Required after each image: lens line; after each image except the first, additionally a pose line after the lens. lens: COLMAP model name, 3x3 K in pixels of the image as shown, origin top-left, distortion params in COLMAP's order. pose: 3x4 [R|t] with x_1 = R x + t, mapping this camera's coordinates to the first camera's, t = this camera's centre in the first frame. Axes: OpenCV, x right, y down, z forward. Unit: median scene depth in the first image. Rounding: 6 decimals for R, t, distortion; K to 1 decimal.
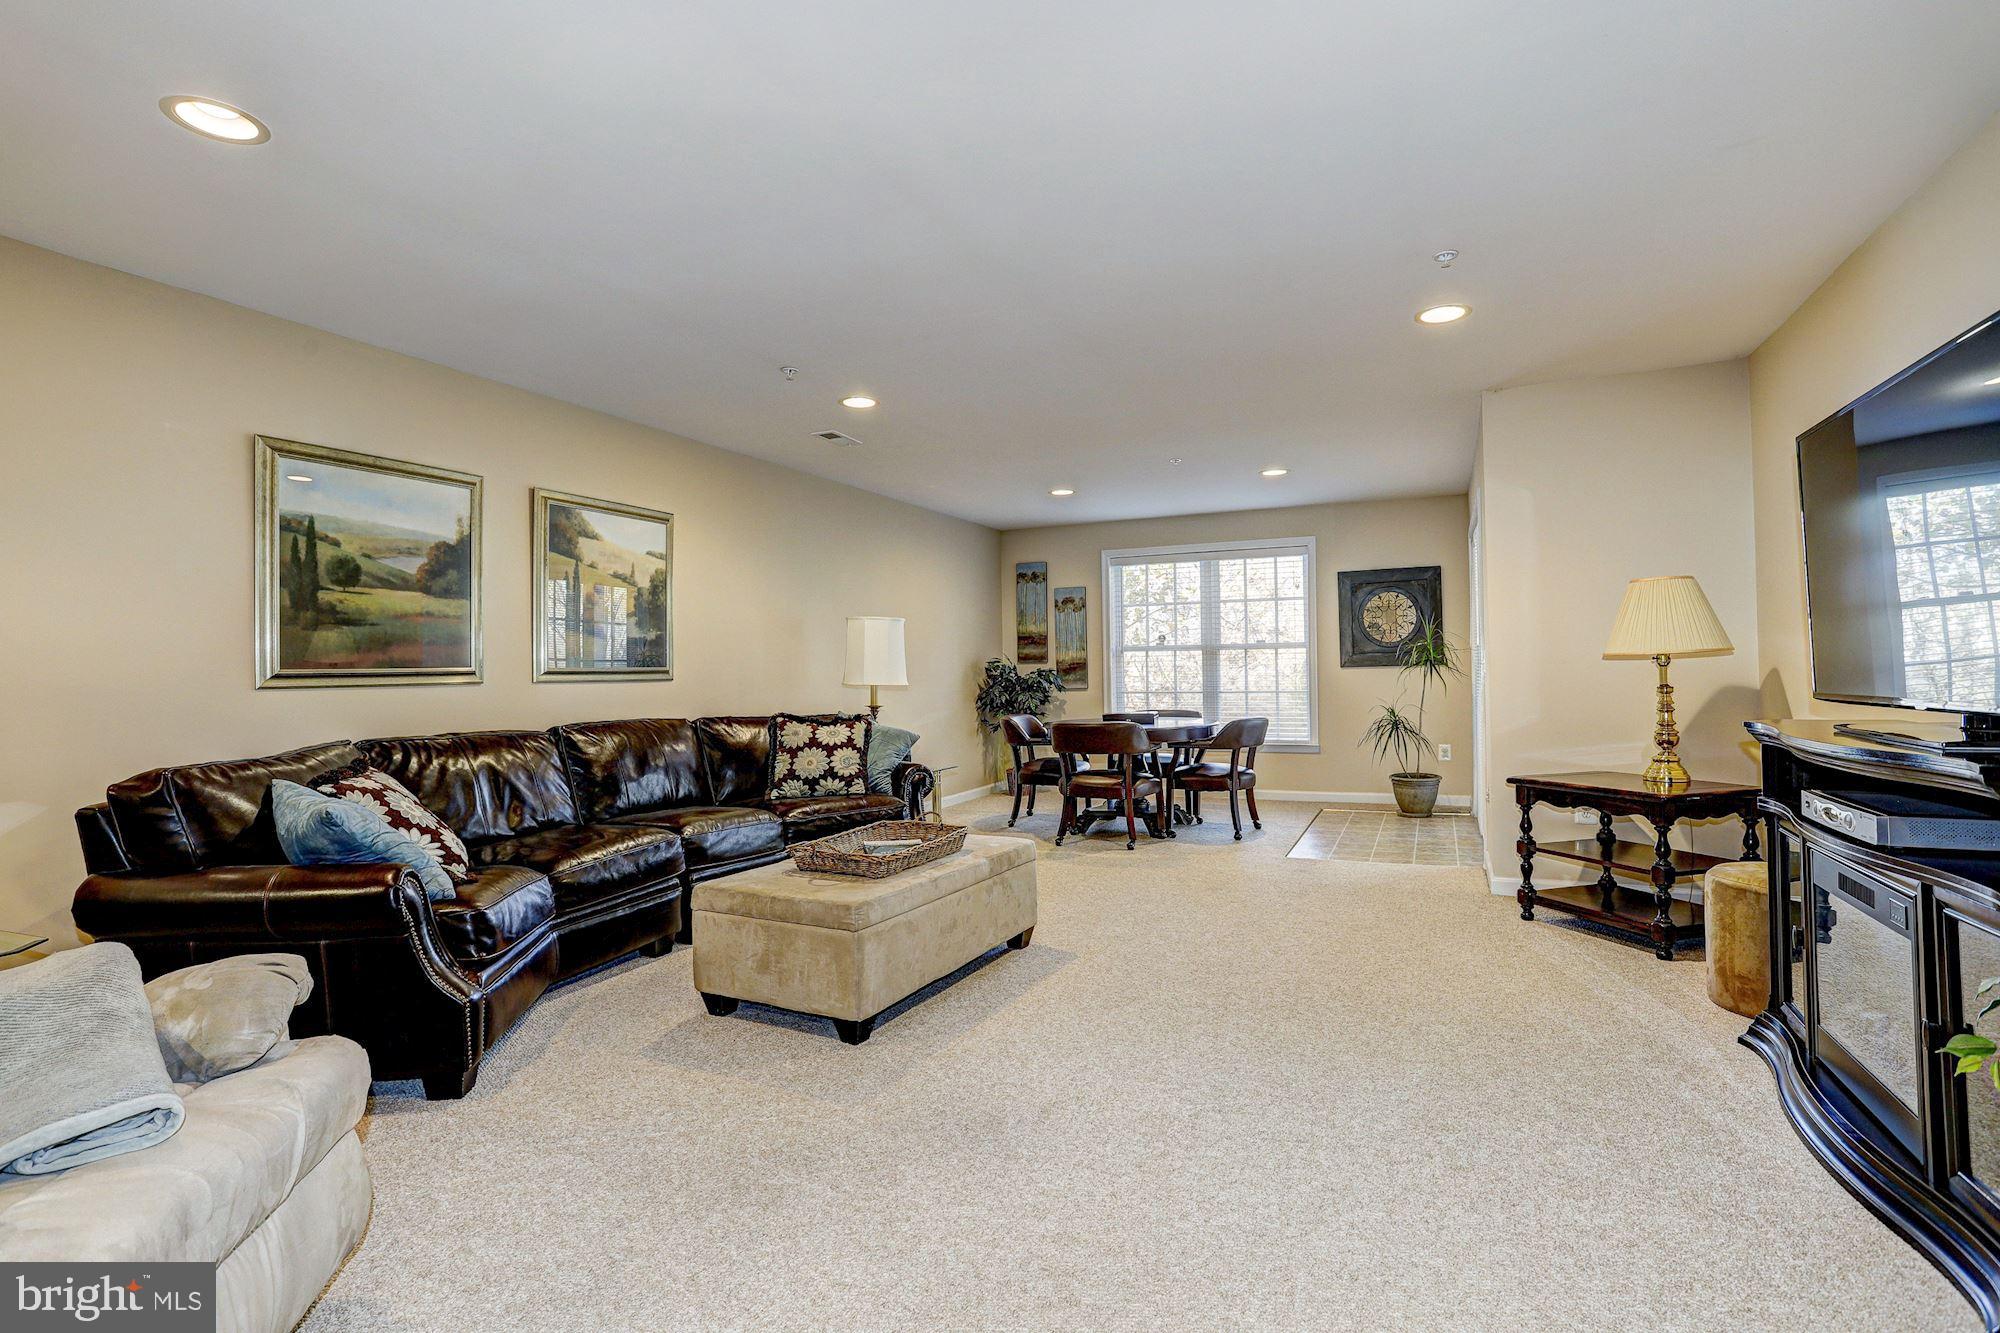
lens RADIAL K [[967.4, 0, 989.8], [0, 967.4, 661.1], [0, 0, 1]] dist [-0.042427, 0.016630]
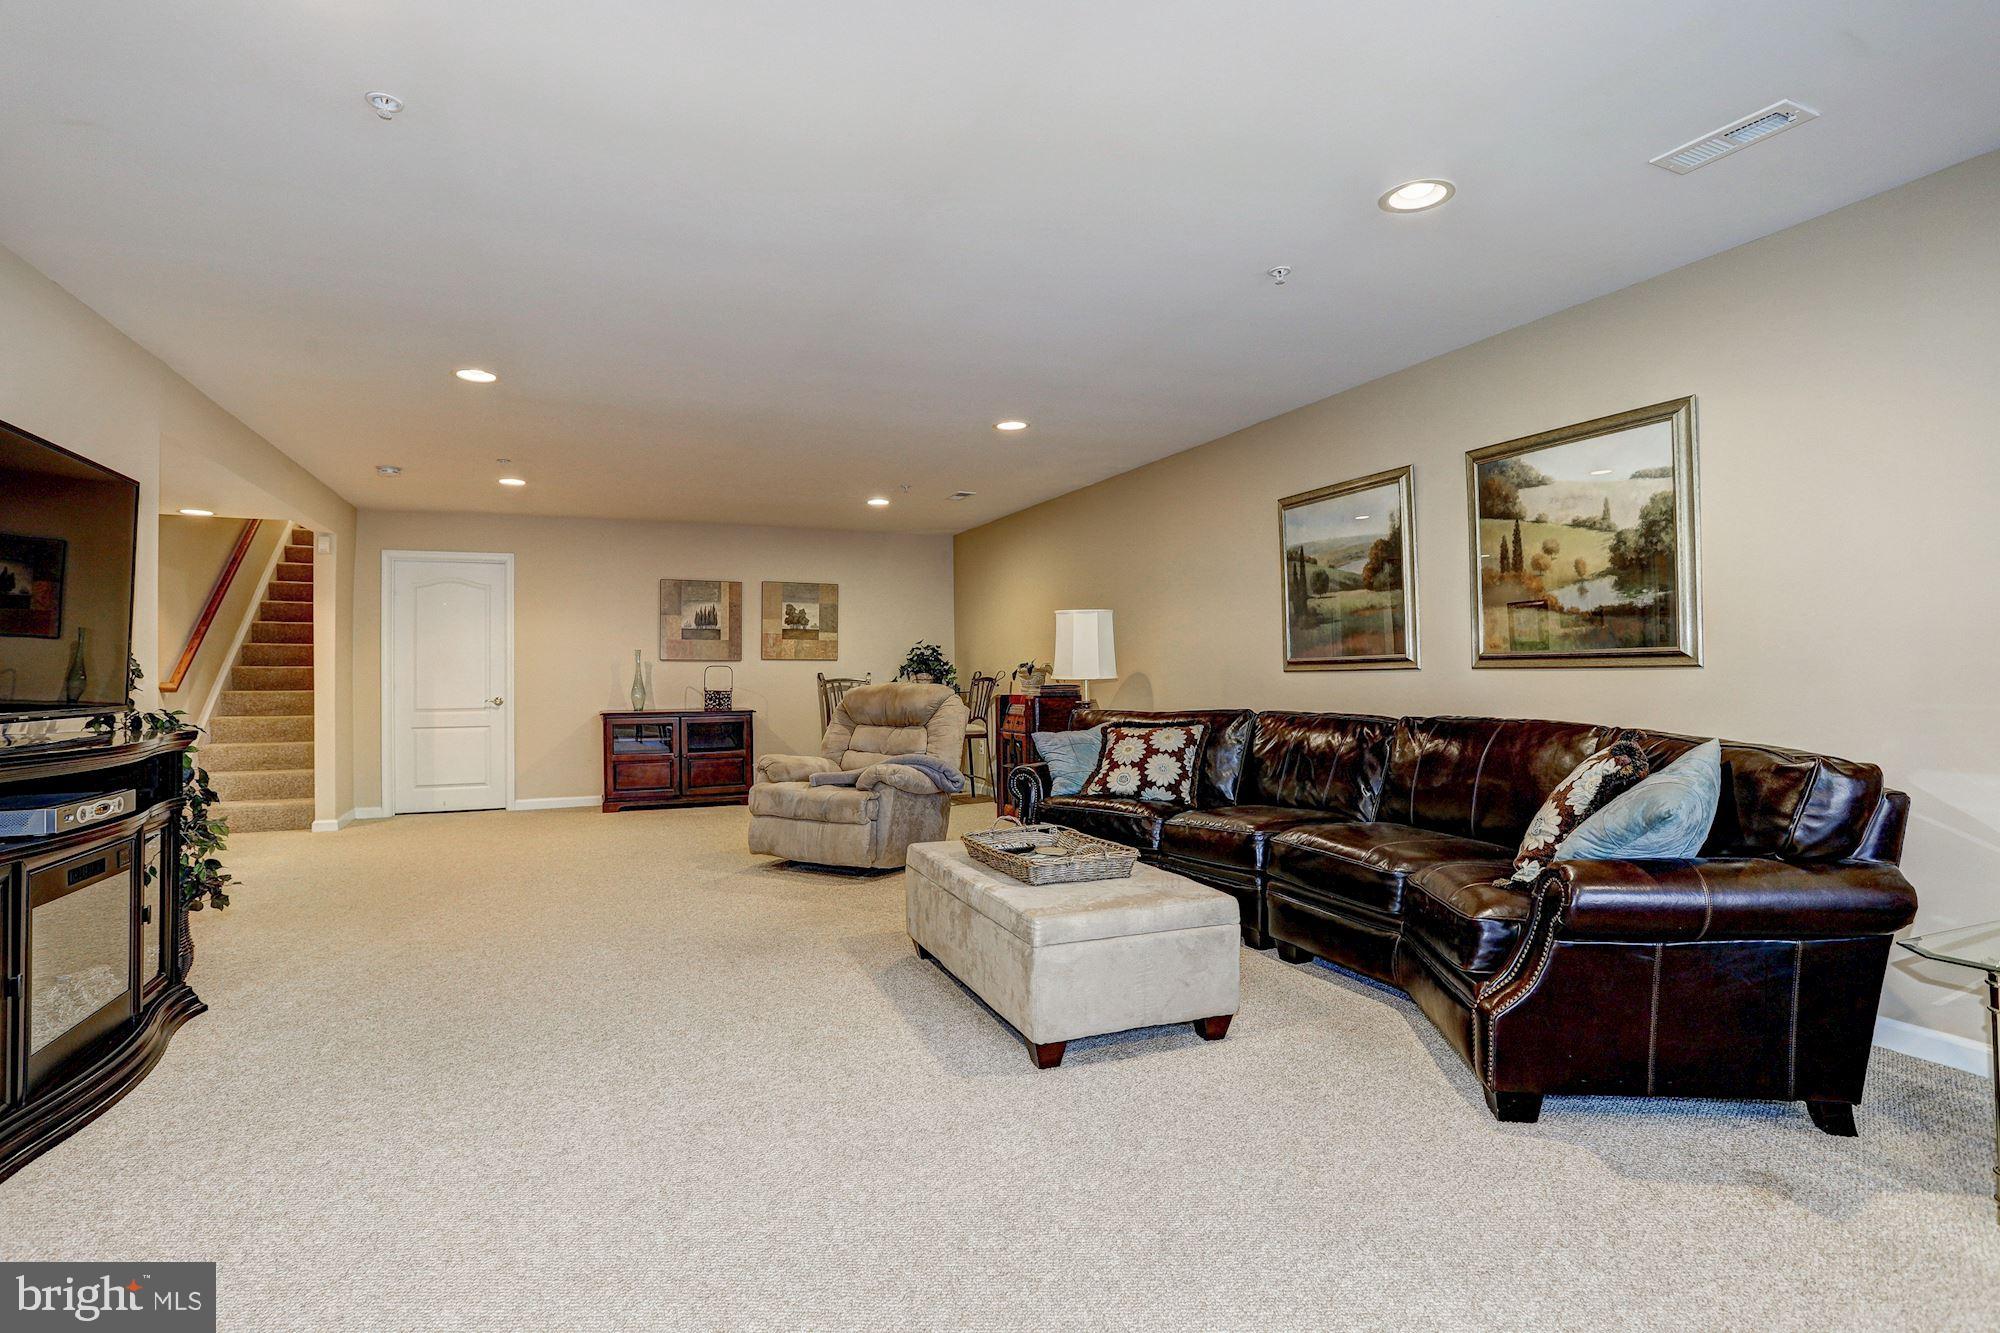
lens RADIAL K [[967.4, 0, 992.4], [0, 967.4, 665.8], [0, 0, 1]] dist [-0.042427, 0.016630]
pose [[-0.665373, 0.015499, -0.746350, 0.609788], [0.027437, 0.999617, -0.003702, 0.012662], [0.746007, -0.022940, -0.665543, 1.555896]]
